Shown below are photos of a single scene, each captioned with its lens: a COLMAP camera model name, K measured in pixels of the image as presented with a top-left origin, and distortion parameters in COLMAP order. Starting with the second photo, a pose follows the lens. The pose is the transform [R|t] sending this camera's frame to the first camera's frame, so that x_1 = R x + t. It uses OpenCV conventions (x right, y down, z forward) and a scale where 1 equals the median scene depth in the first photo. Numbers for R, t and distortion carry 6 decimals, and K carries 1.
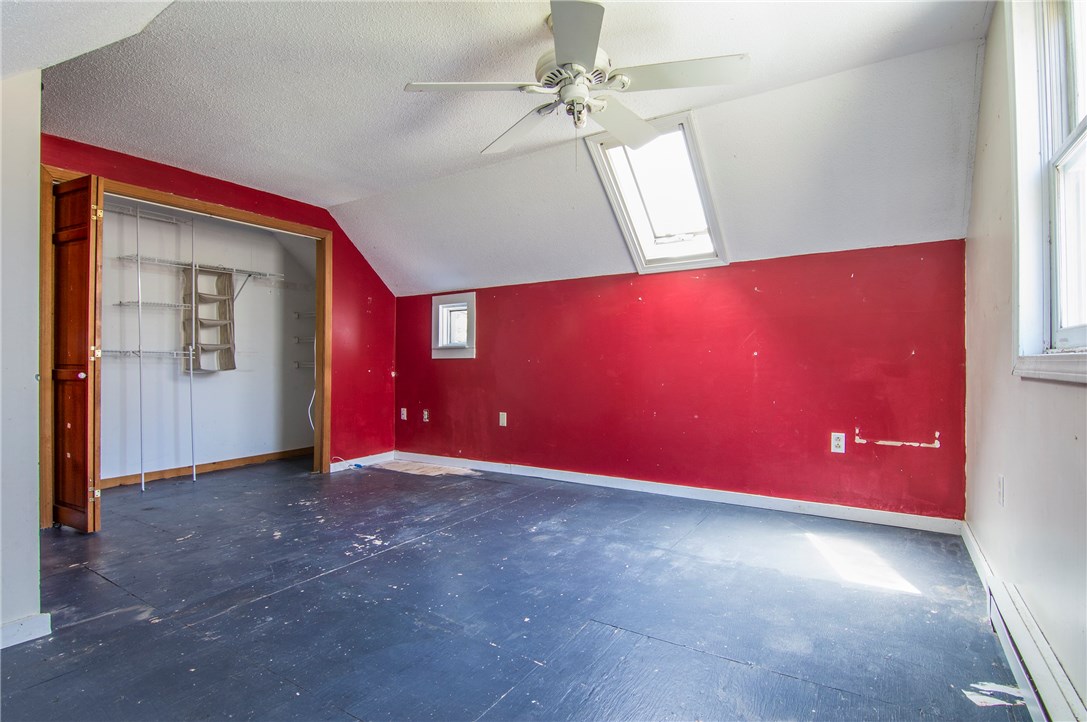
lens RADIAL K [[532.8, 0, 542.5], [0, 532.8, 358.8], [0, 0, 1]] dist [-0.005990, -0.001040]
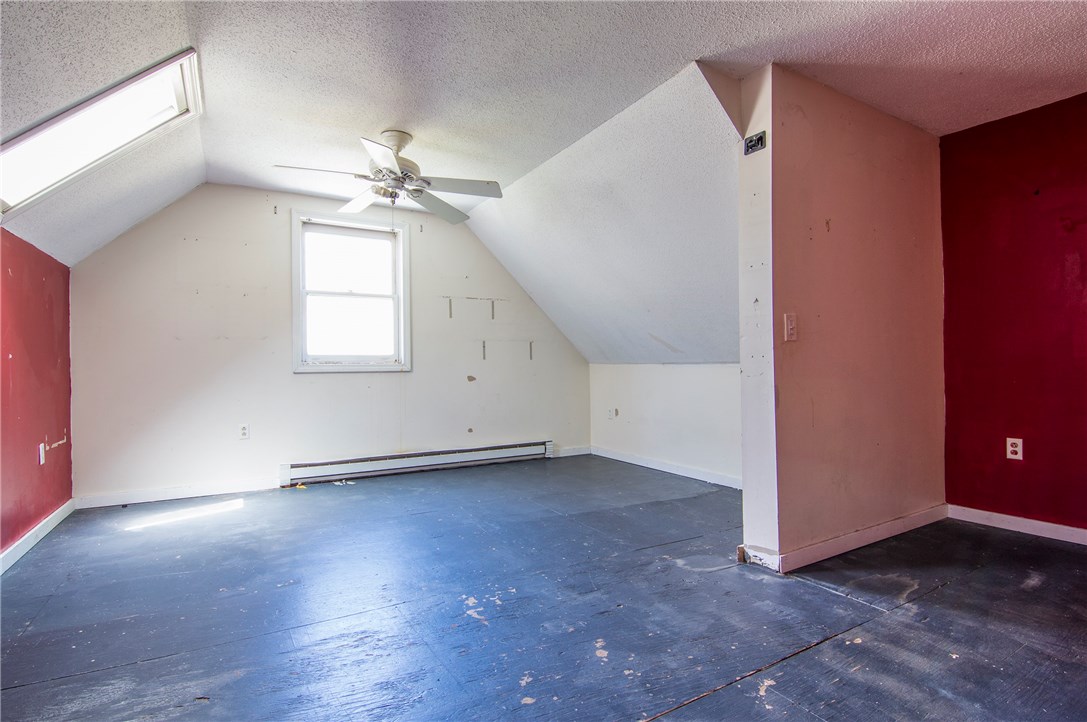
lens RADIAL K [[532.8, 0, 542.8], [0, 532.8, 362.7], [0, 0, 1]] dist [-0.005990, -0.001040]
pose [[-0.891467, 0.013928, 0.452871, -0.744621], [0.009431, 0.999881, -0.012189, 0.019157], [-0.452987, -0.006595, -0.891493, 1.626643]]
